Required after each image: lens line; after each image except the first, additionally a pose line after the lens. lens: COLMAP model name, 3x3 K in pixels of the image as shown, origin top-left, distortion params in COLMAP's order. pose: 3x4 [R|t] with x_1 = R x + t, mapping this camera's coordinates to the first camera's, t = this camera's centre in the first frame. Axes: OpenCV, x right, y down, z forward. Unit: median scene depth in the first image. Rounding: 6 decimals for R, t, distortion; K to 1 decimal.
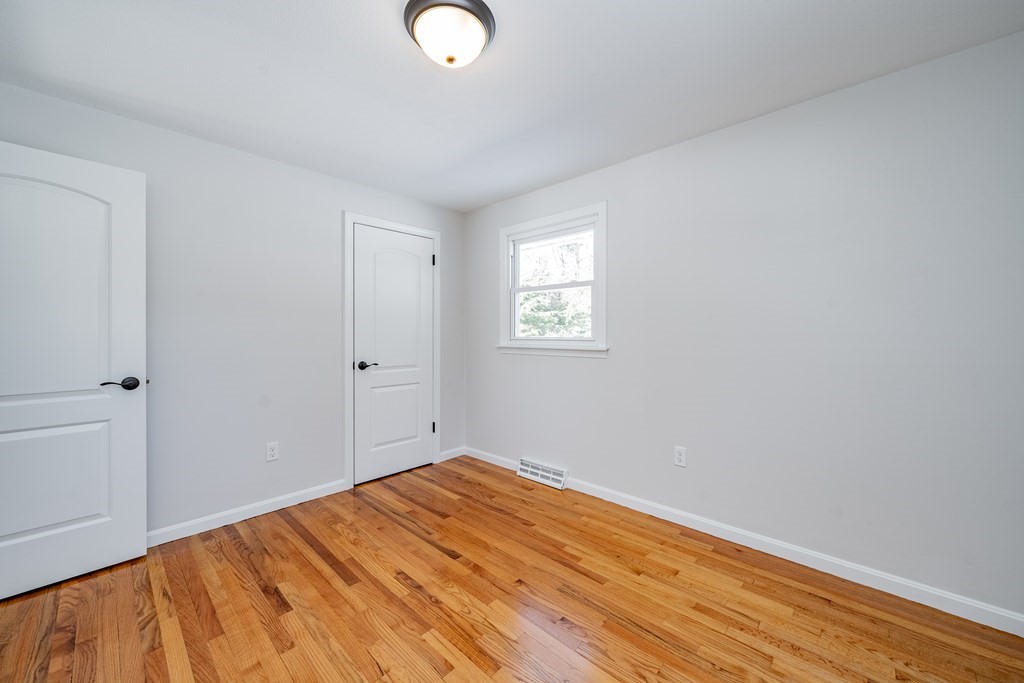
lens RADIAL K [[396.0, 0, 512.5], [0, 396.0, 333.8], [0, 0, 1]] dist [-0.000112, -0.000116]
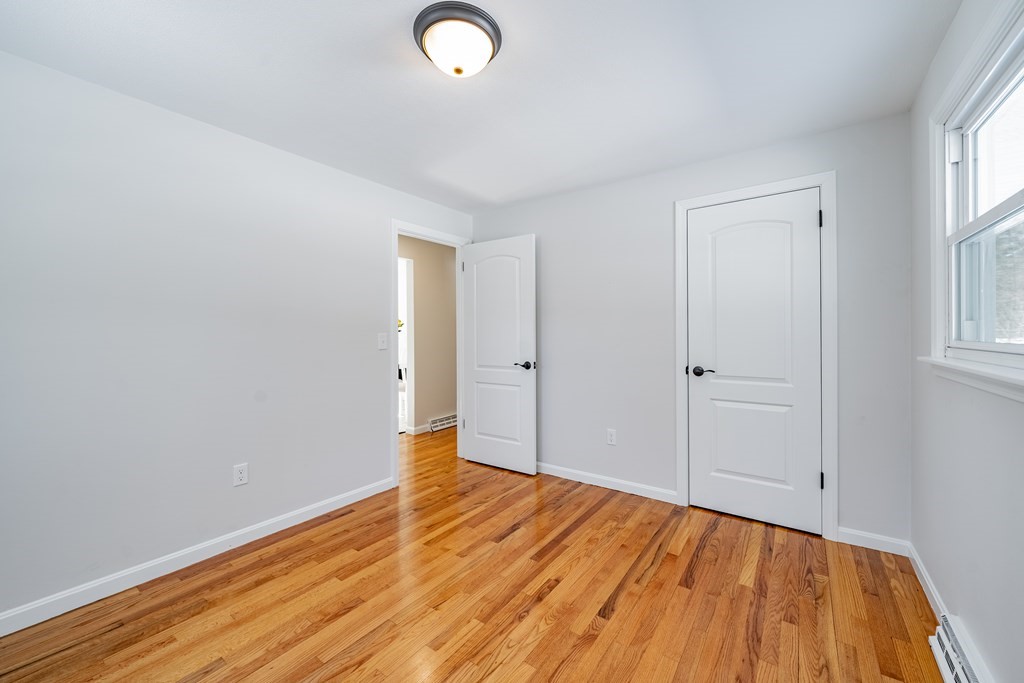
lens RADIAL K [[396.0, 0, 512.5], [0, 396.0, 333.8], [0, 0, 1]] dist [-0.000112, -0.000116]
pose [[0.129417, 0.000840, -0.991590, 0.526181], [0.005059, 0.999986, 0.001508, -0.005961], [0.991577, -0.005212, 0.129411, 0.601815]]
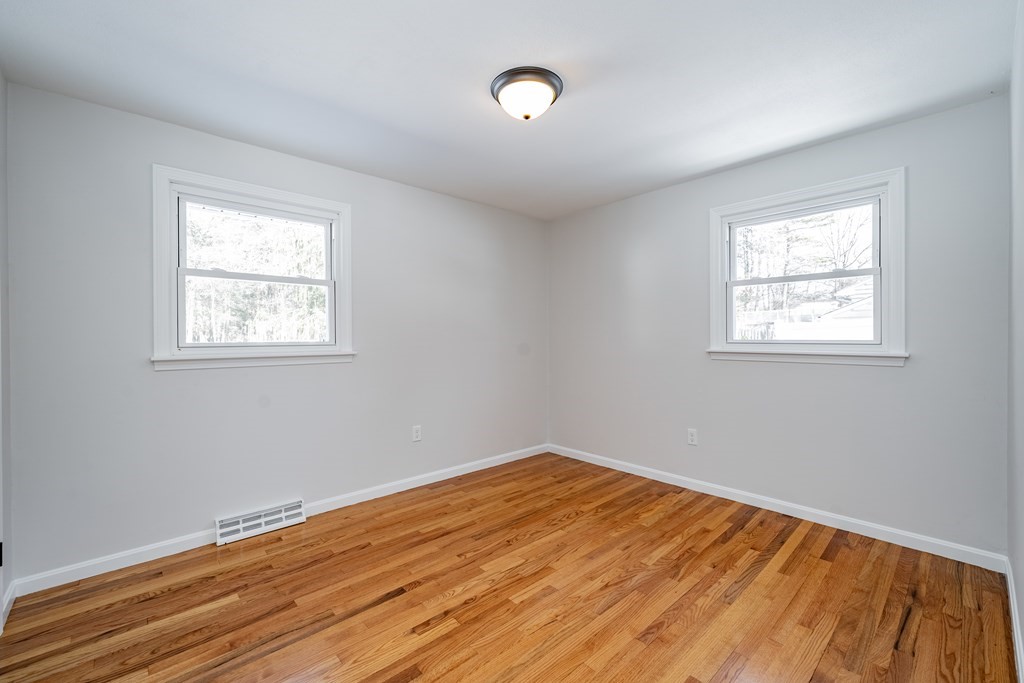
lens RADIAL K [[429.1, 0, 518.3], [0, 429.1, 336.7], [0, 0, 1]] dist [0.000819, 0.000111]
pose [[0.060885, -0.001297, 0.998144, -0.903569], [0.006295, 0.999980, 0.000915, -0.000923], [-0.998125, 0.006227, 0.060891, 0.568965]]
